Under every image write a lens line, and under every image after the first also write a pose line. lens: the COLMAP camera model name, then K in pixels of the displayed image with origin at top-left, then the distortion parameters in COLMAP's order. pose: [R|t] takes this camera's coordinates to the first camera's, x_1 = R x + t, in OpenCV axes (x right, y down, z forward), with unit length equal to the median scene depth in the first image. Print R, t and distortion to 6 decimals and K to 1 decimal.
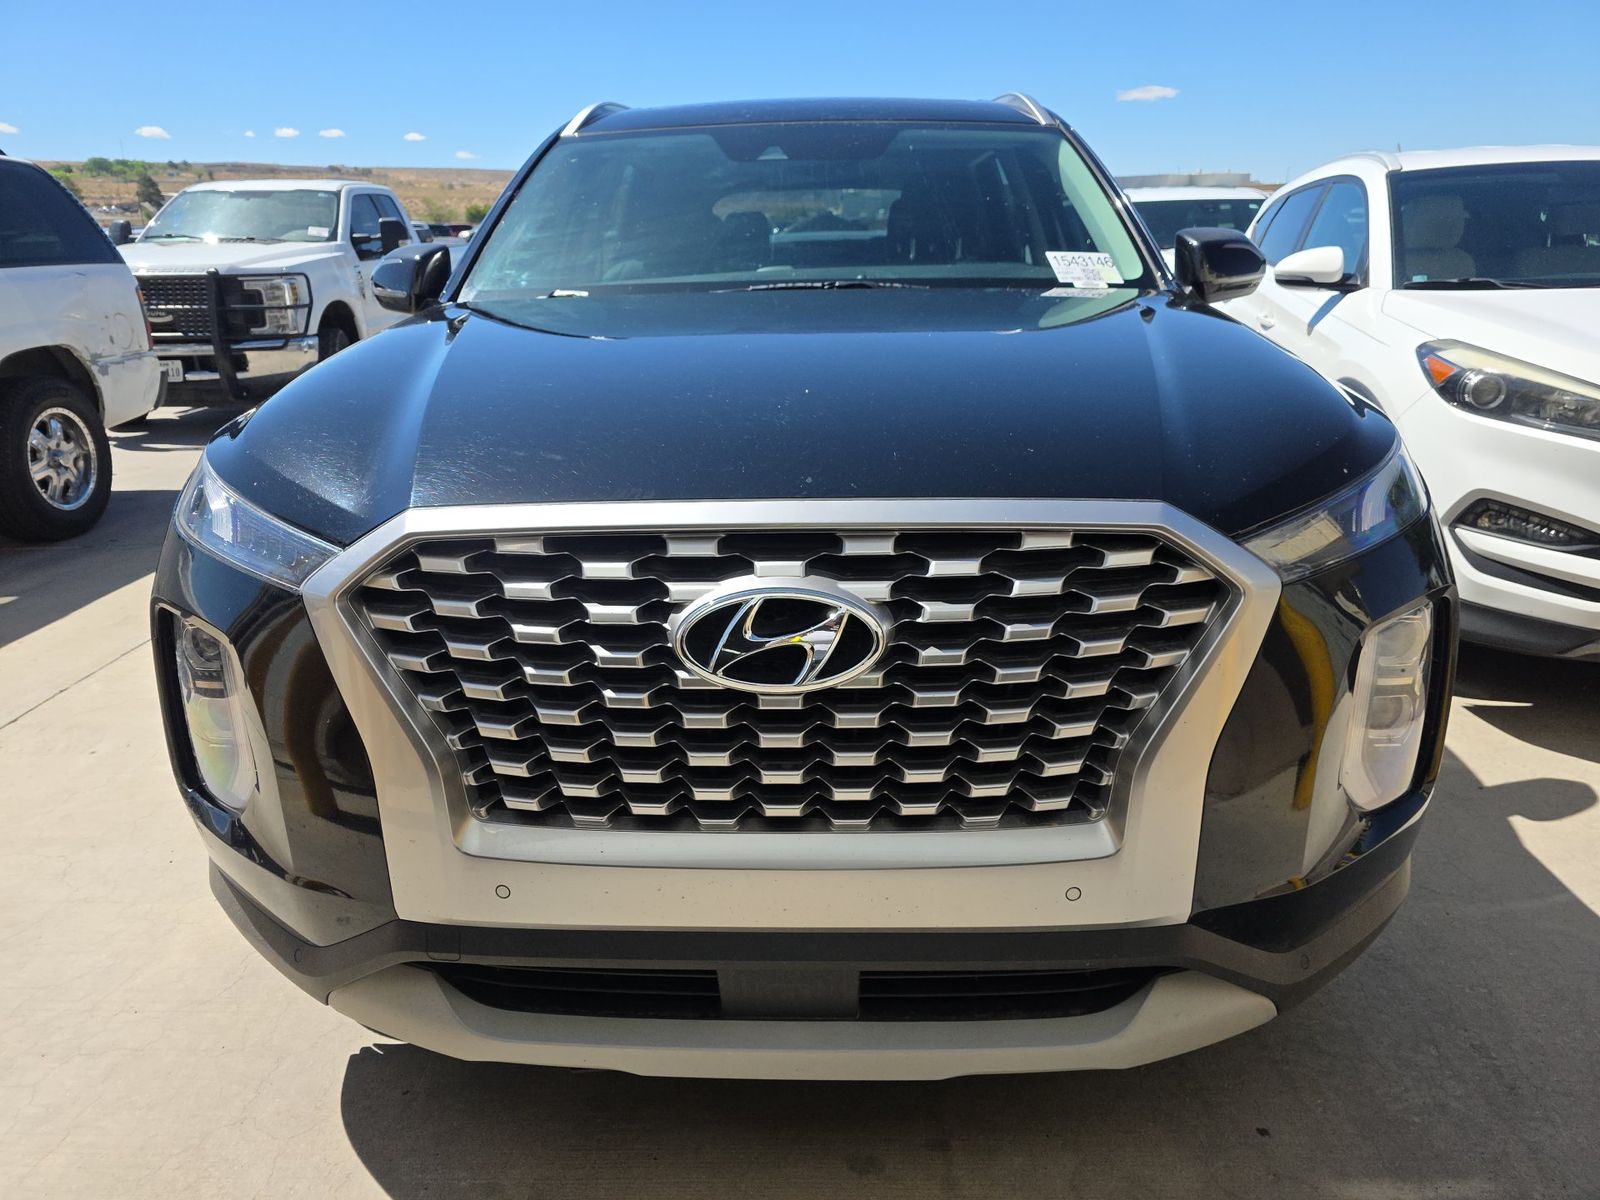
lens RADIAL K [[1077.3, 0, 800.0], [0, 1077.3, 600.0], [0, 0, 1]] dist [0.000336, 0.001020]
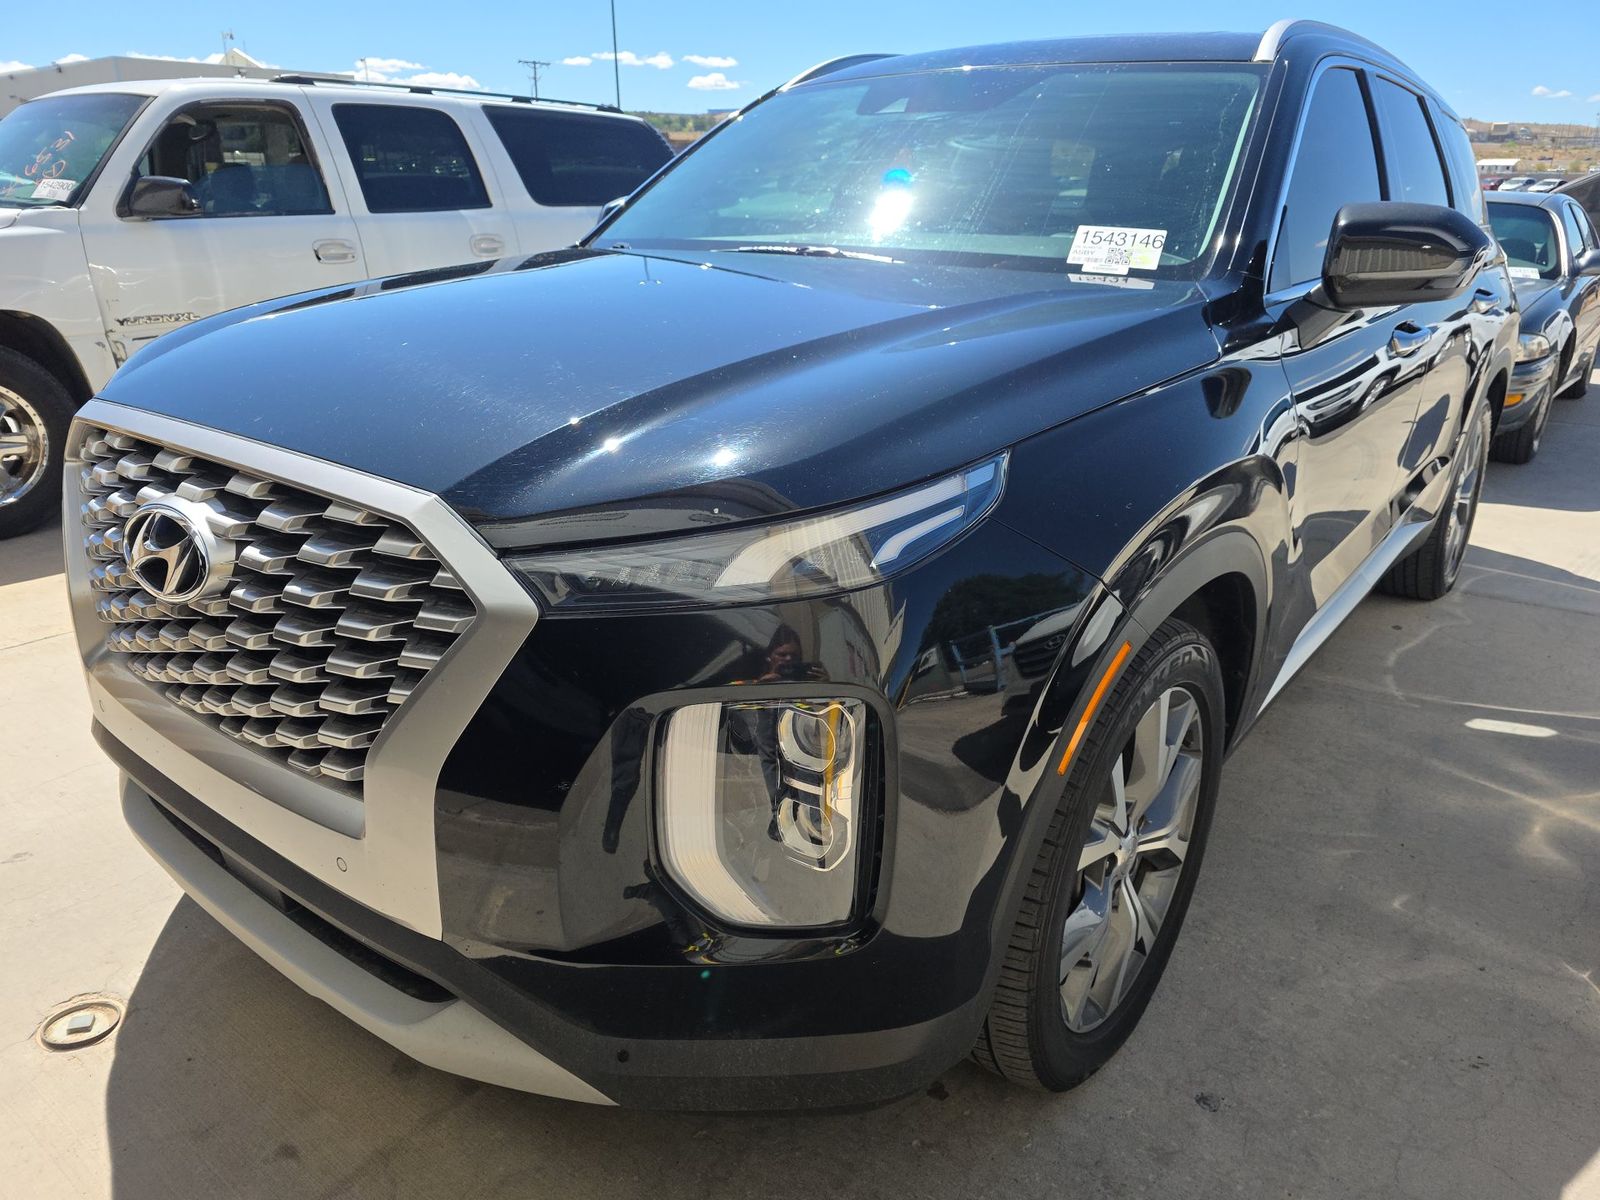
lens RADIAL K [[1104.0, 0, 800.0], [0, 1104.0, 600.0], [0, 0, 1]] dist [0.003501, 0.000755]
pose [[0.809402, 0.229360, -0.540614, 1.041694], [-0.209642, 0.972771, 0.098832, -0.150864], [0.548561, 0.033340, 0.835445, 0.338546]]
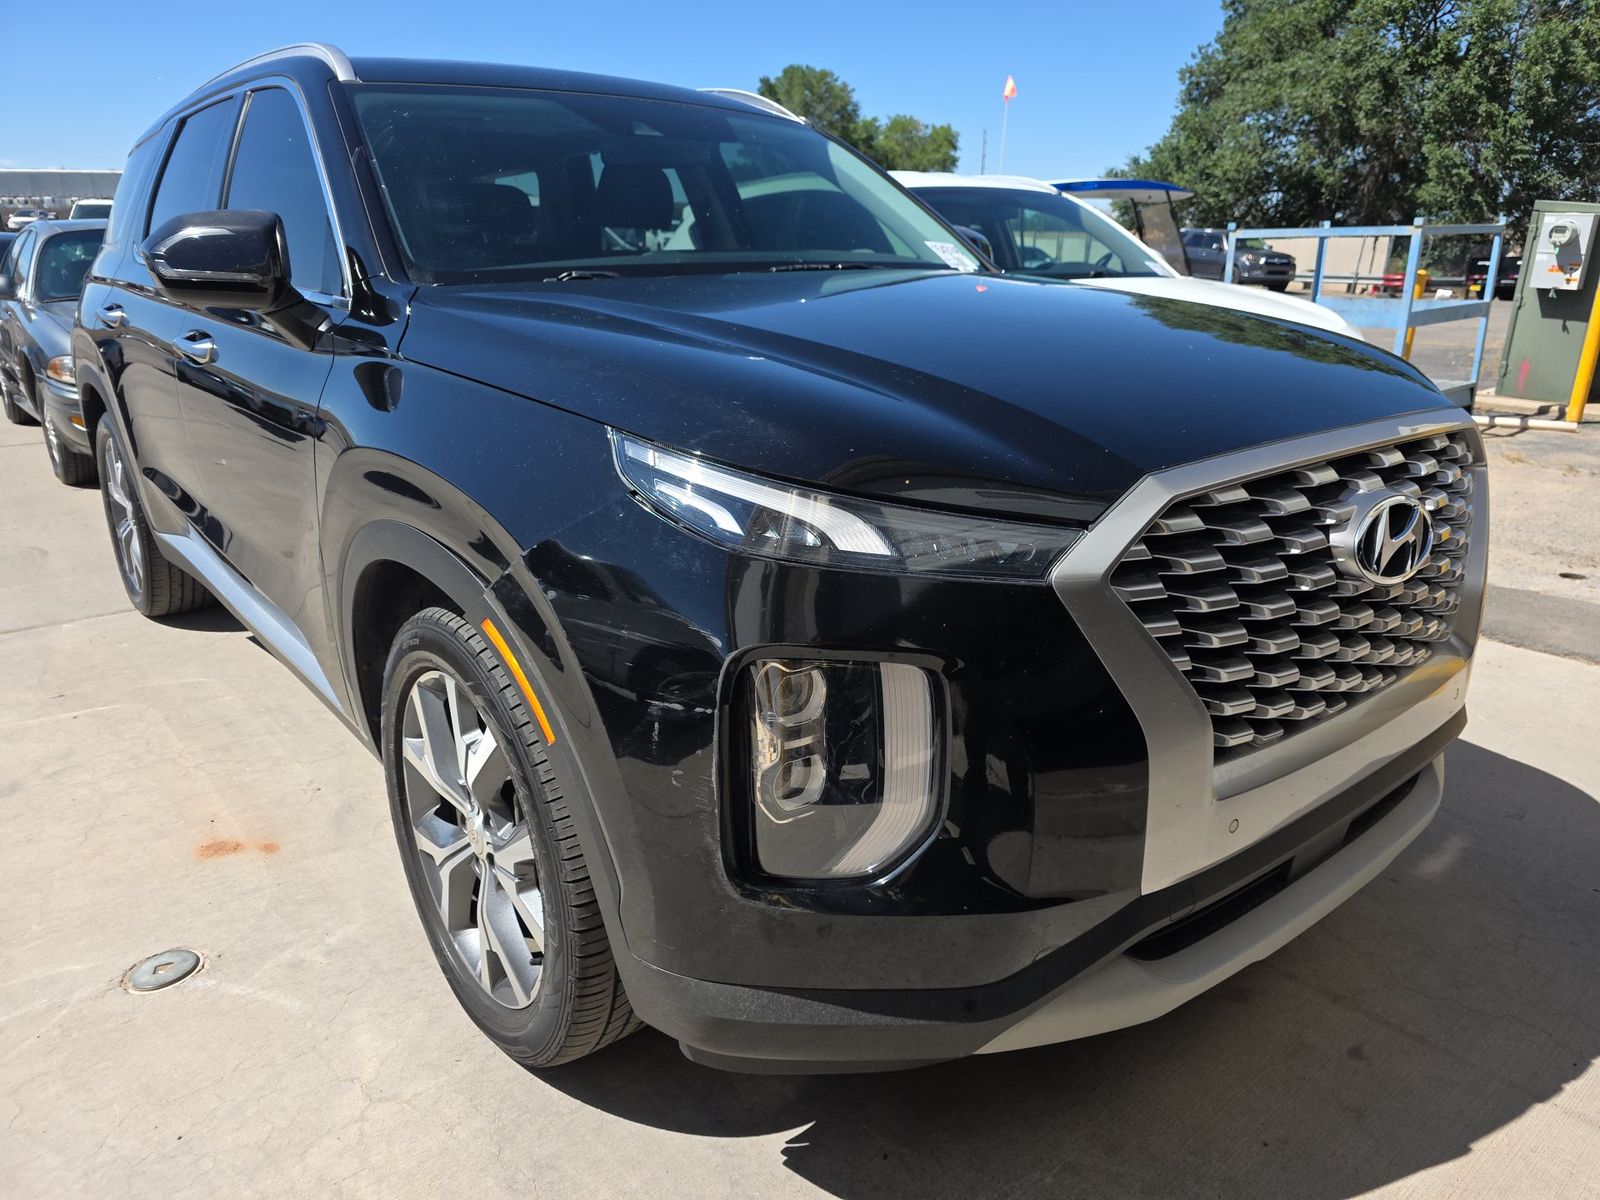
lens RADIAL K [[1077.3, 0, 800.0], [0, 1077.3, 600.0], [0, 0, 1]] dist [0.000336, 0.001020]
pose [[0.767735, -0.187180, 0.612818, -1.157468], [0.189681, 0.979907, 0.061673, -0.086890], [-0.612049, 0.068892, 0.787813, 0.399816]]
